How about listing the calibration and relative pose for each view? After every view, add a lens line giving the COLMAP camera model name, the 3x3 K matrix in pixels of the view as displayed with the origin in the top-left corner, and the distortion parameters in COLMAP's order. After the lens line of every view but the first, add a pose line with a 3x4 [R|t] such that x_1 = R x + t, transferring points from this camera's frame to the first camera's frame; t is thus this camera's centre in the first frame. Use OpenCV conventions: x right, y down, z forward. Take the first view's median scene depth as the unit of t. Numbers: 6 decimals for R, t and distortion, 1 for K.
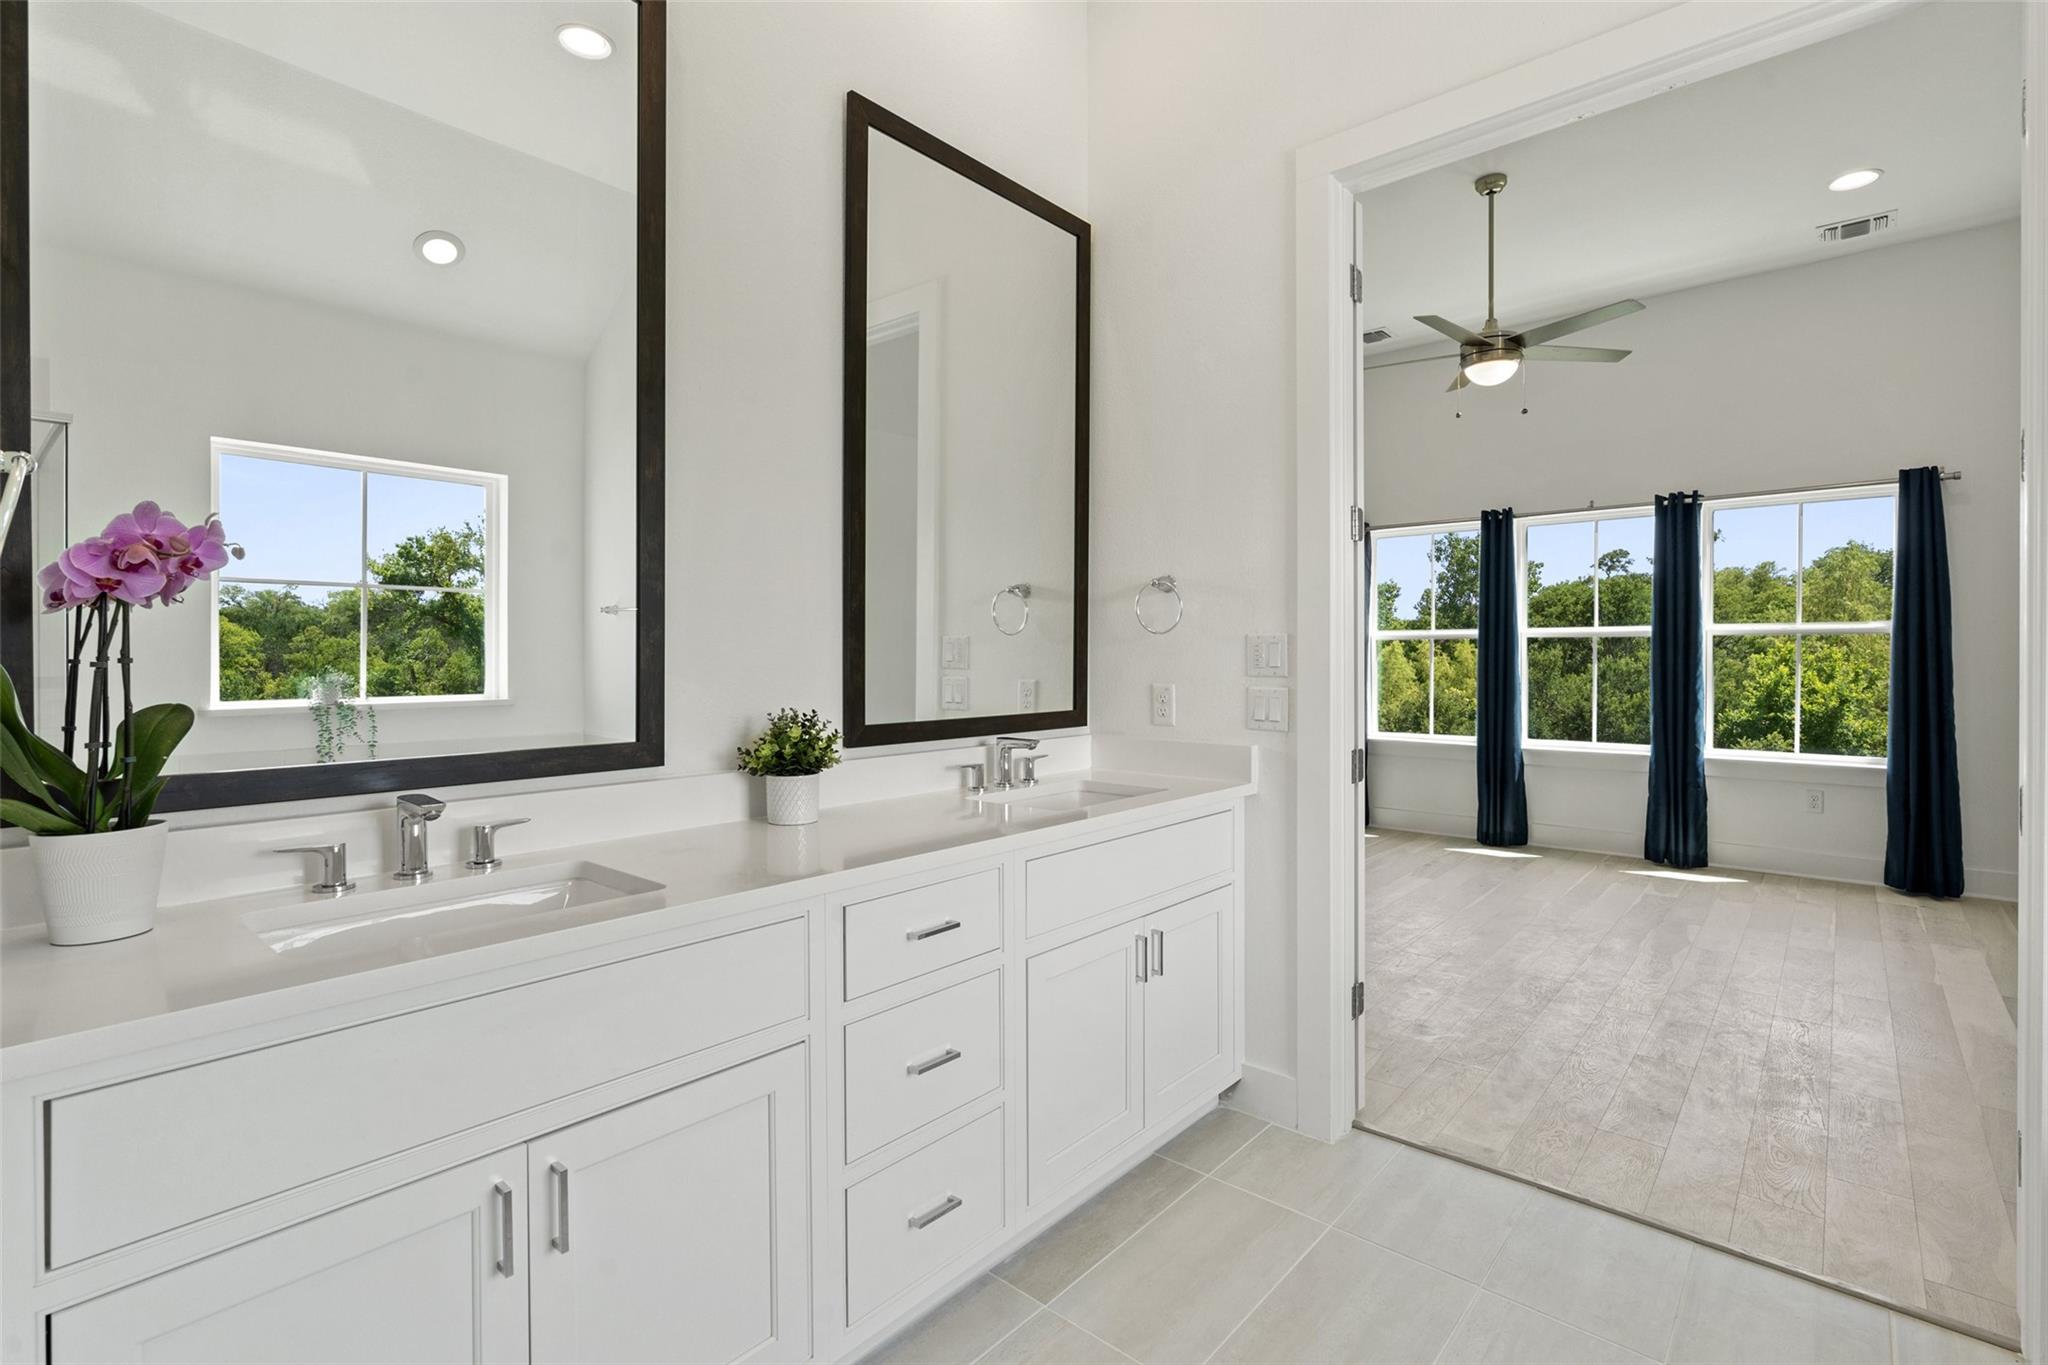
lens RADIAL K [[953.5, 0, 1035.5], [0, 953.5, 694.8], [0, 0, 1]] dist [-0.004023, 0.001016]
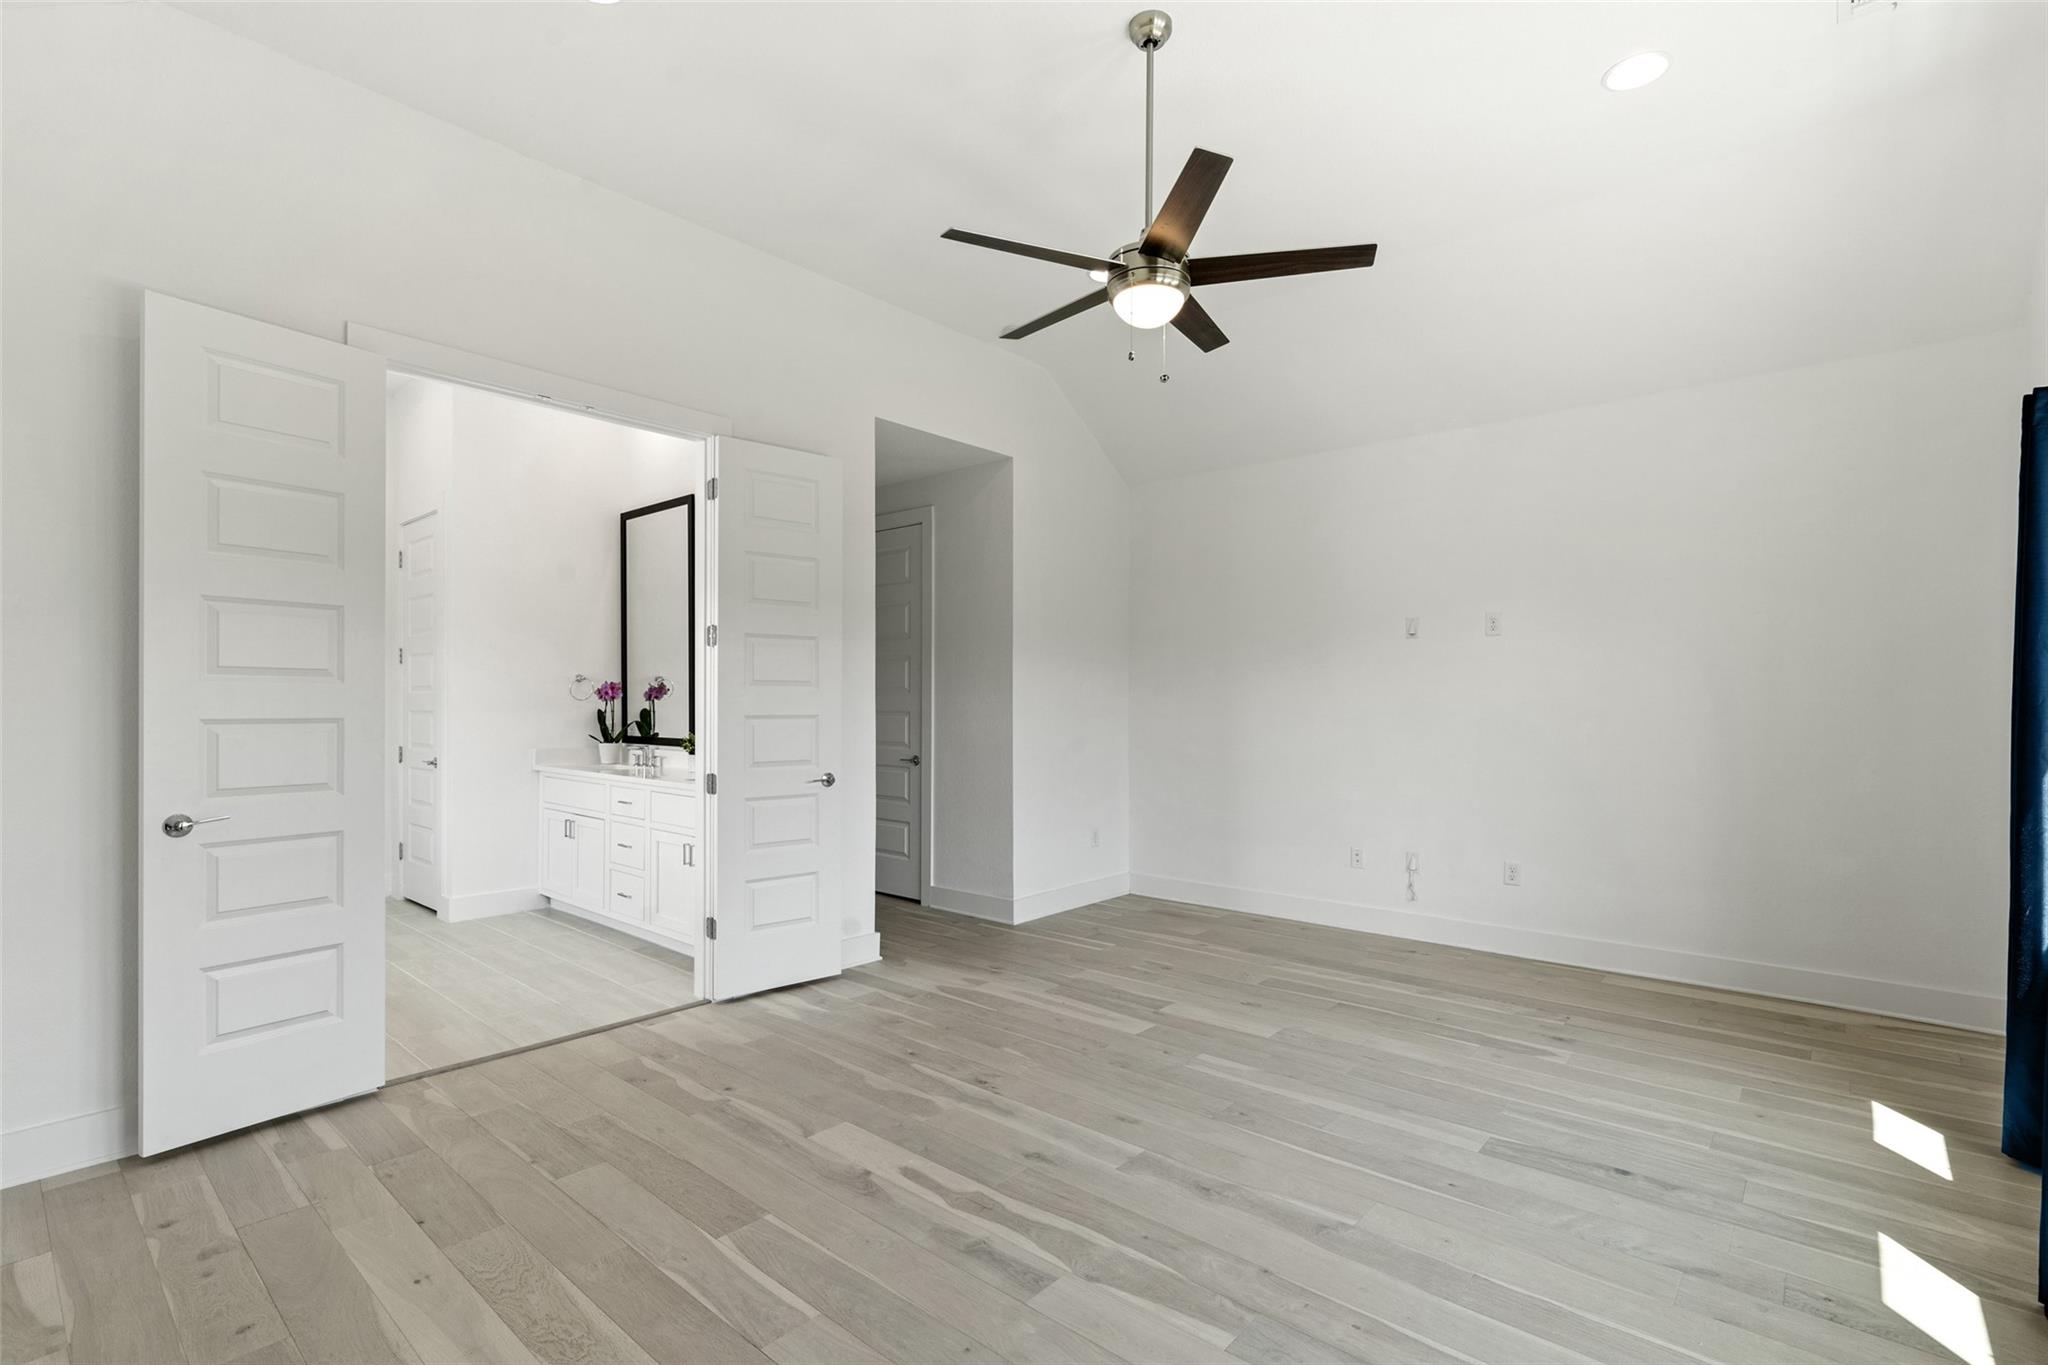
lens RADIAL K [[953.5, 0, 1035.5], [0, 953.5, 694.8], [0, 0, 1]] dist [-0.004023, 0.001016]
pose [[-0.014138, -0.008777, -0.999862, 0.905295], [-0.041653, 0.999099, -0.008182, -0.043264], [0.999032, 0.041532, -0.014491, 0.713017]]
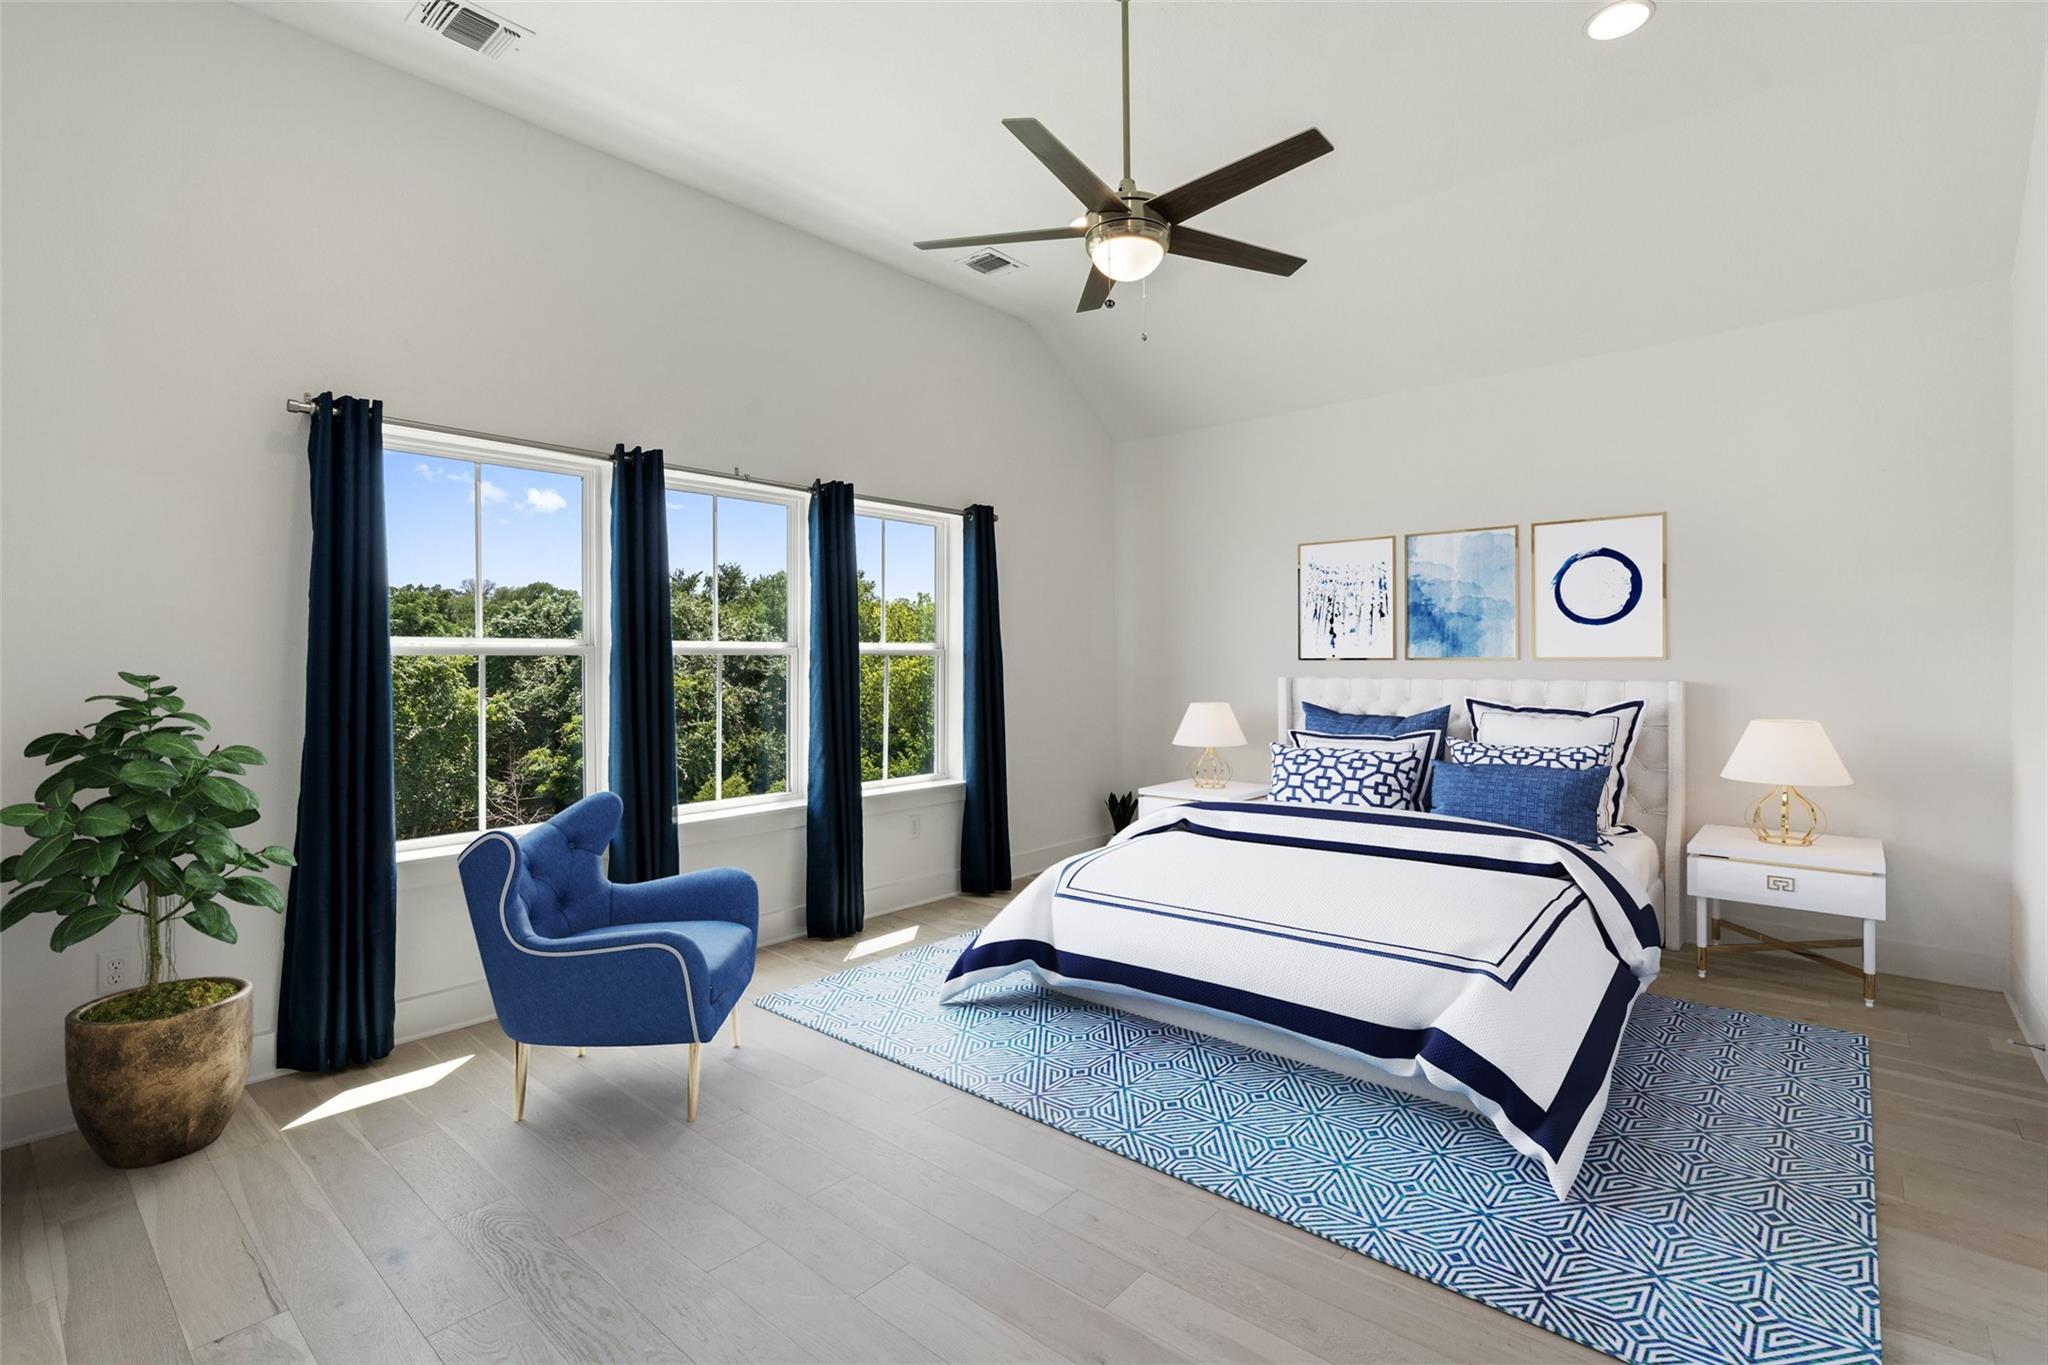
lens RADIAL K [[935.3, 0, 1028.8], [0, 935.3, 673.0], [0, 0, 1]] dist [-0.005056, 0.001074]
pose [[0.003973, -0.009087, 0.999951, -0.128471], [0.045537, 0.998923, 0.008897, -0.046590], [-0.998955, 0.045500, 0.004382, 0.817836]]
